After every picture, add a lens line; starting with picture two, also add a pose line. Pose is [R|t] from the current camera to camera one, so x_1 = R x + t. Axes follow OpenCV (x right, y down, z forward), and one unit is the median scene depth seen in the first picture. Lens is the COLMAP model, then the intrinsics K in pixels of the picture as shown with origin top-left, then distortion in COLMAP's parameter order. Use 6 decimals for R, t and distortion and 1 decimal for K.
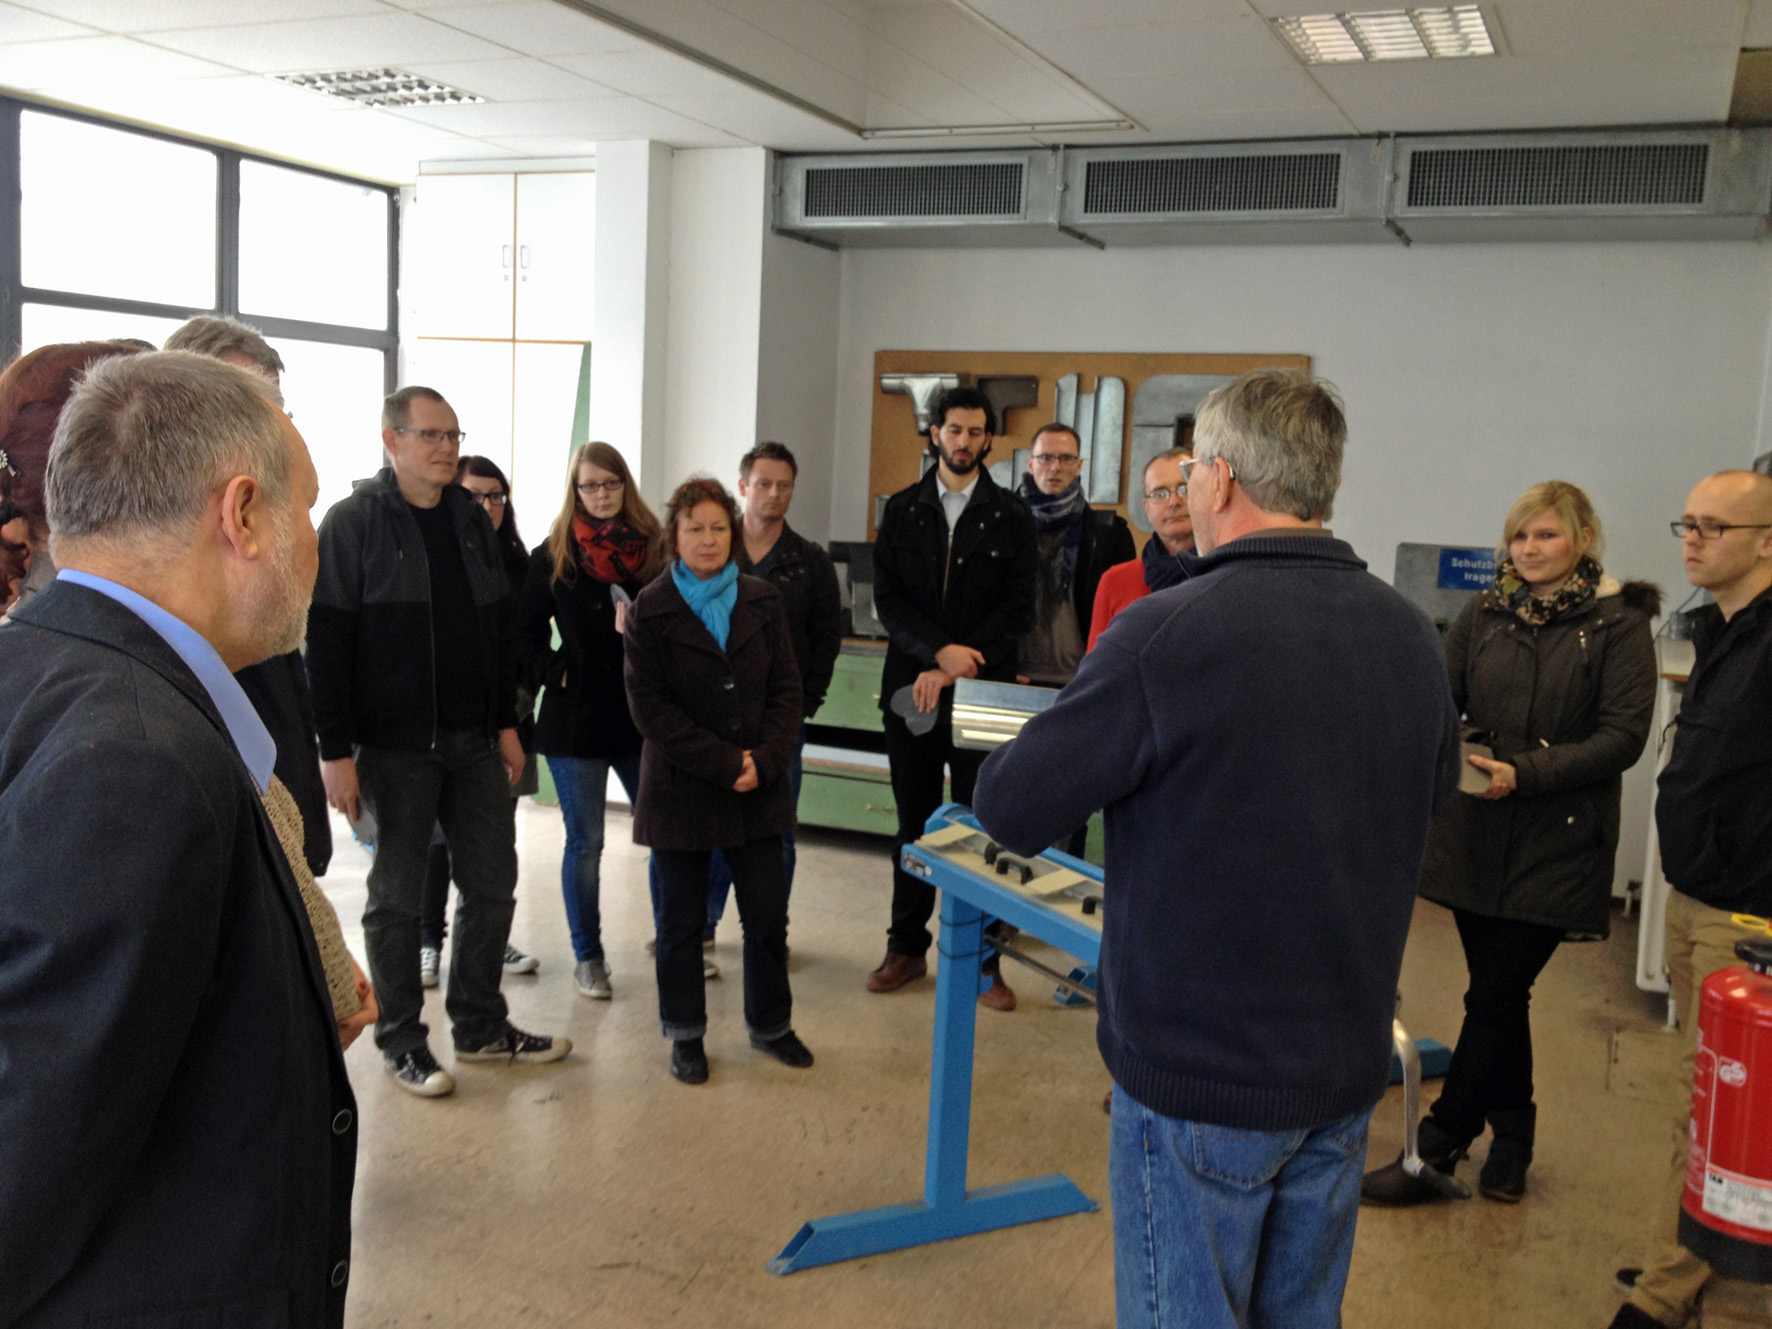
lens RADIAL K [[1797.2, 0, 886.0], [0, 1797.2, 664.5], [0, 0, 1]] dist [0.011392, -0.180613]
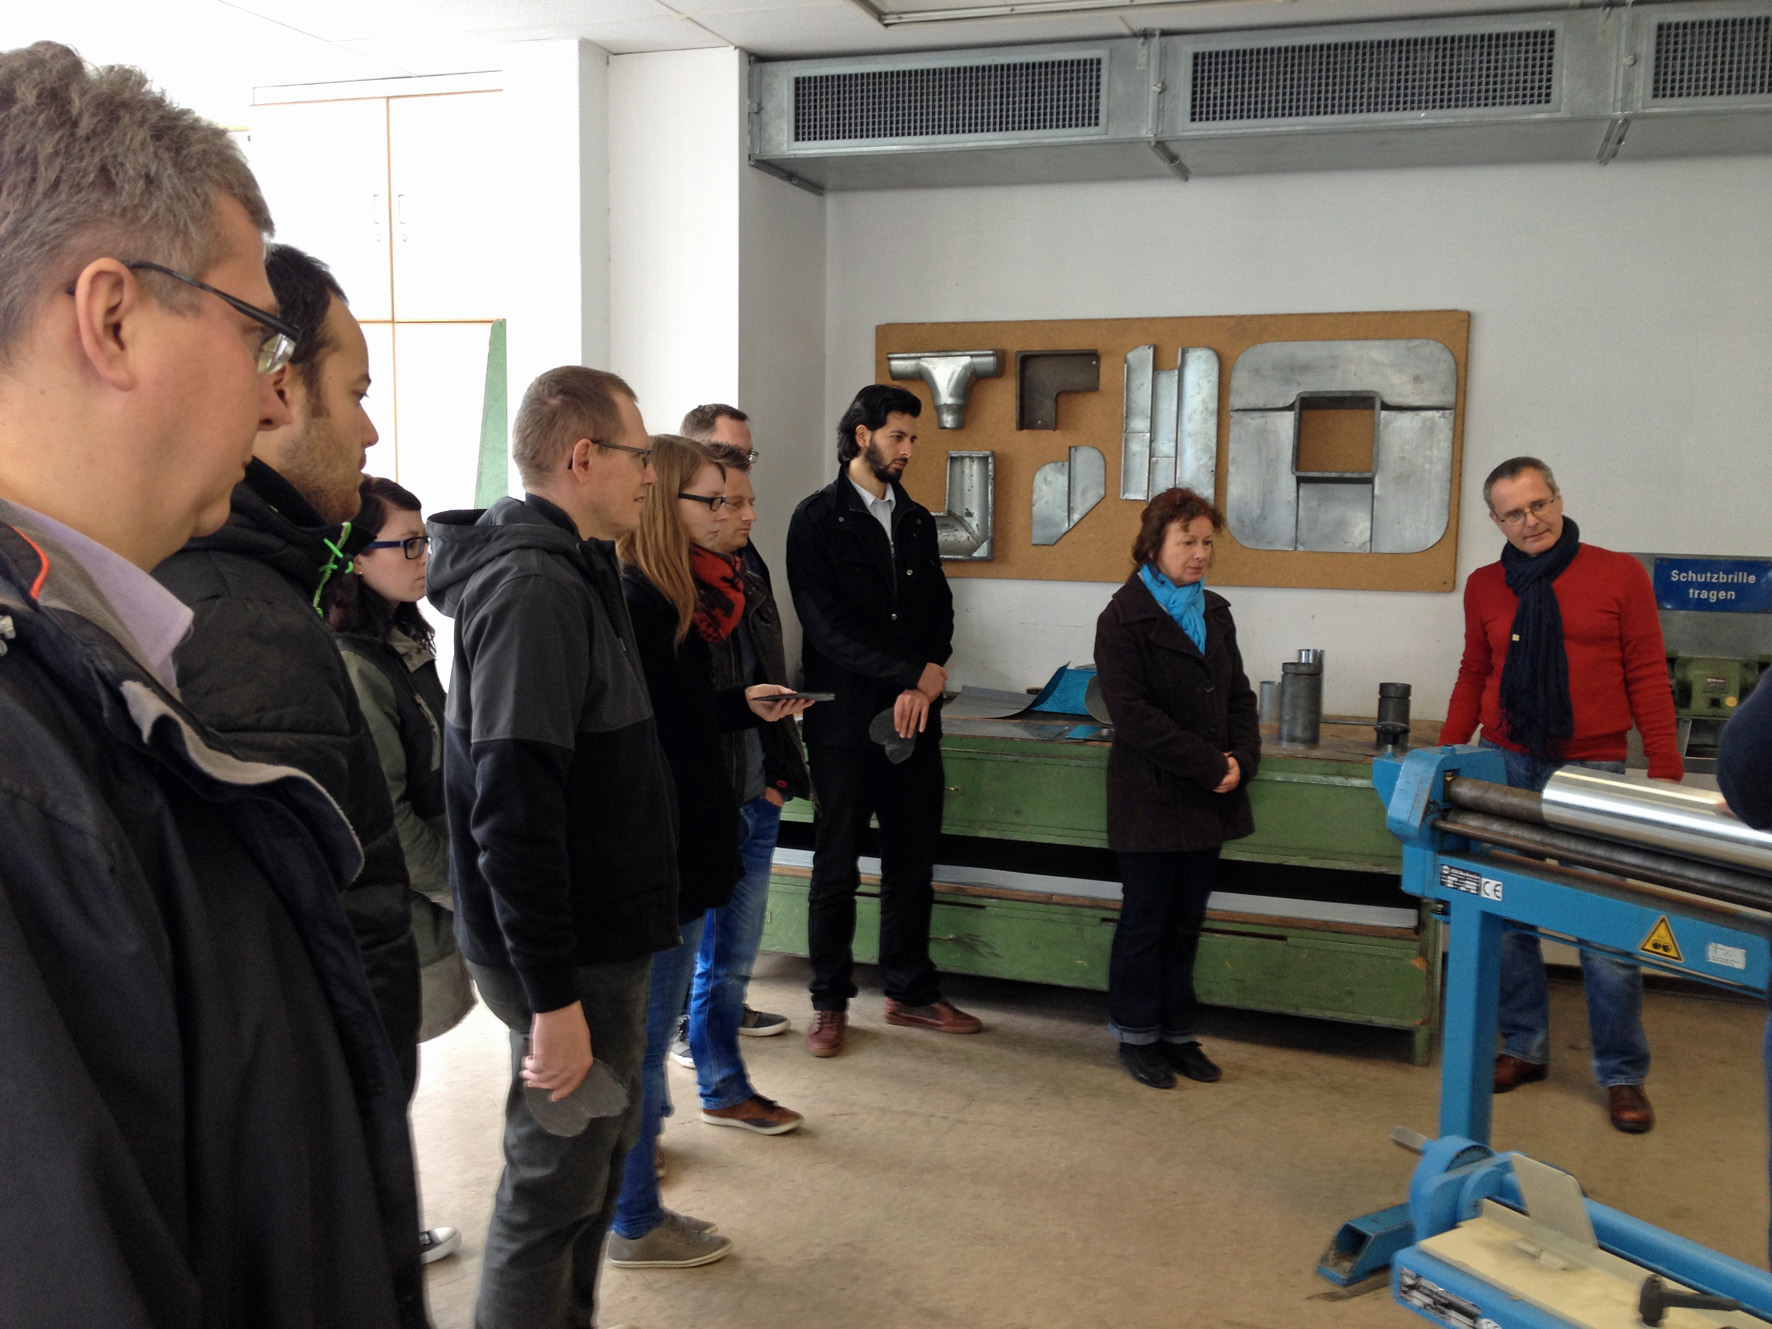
lens RADIAL K [[1797.2, 0, 886.0], [0, 1797.2, 664.5], [0, 0, 1]] dist [0.011392, -0.180613]
pose [[0.994477, -0.044268, 0.095164, -0.087522], [0.044764, 0.998993, -0.003086, -0.030313], [-0.094931, 0.007329, 0.995457, 0.262034]]
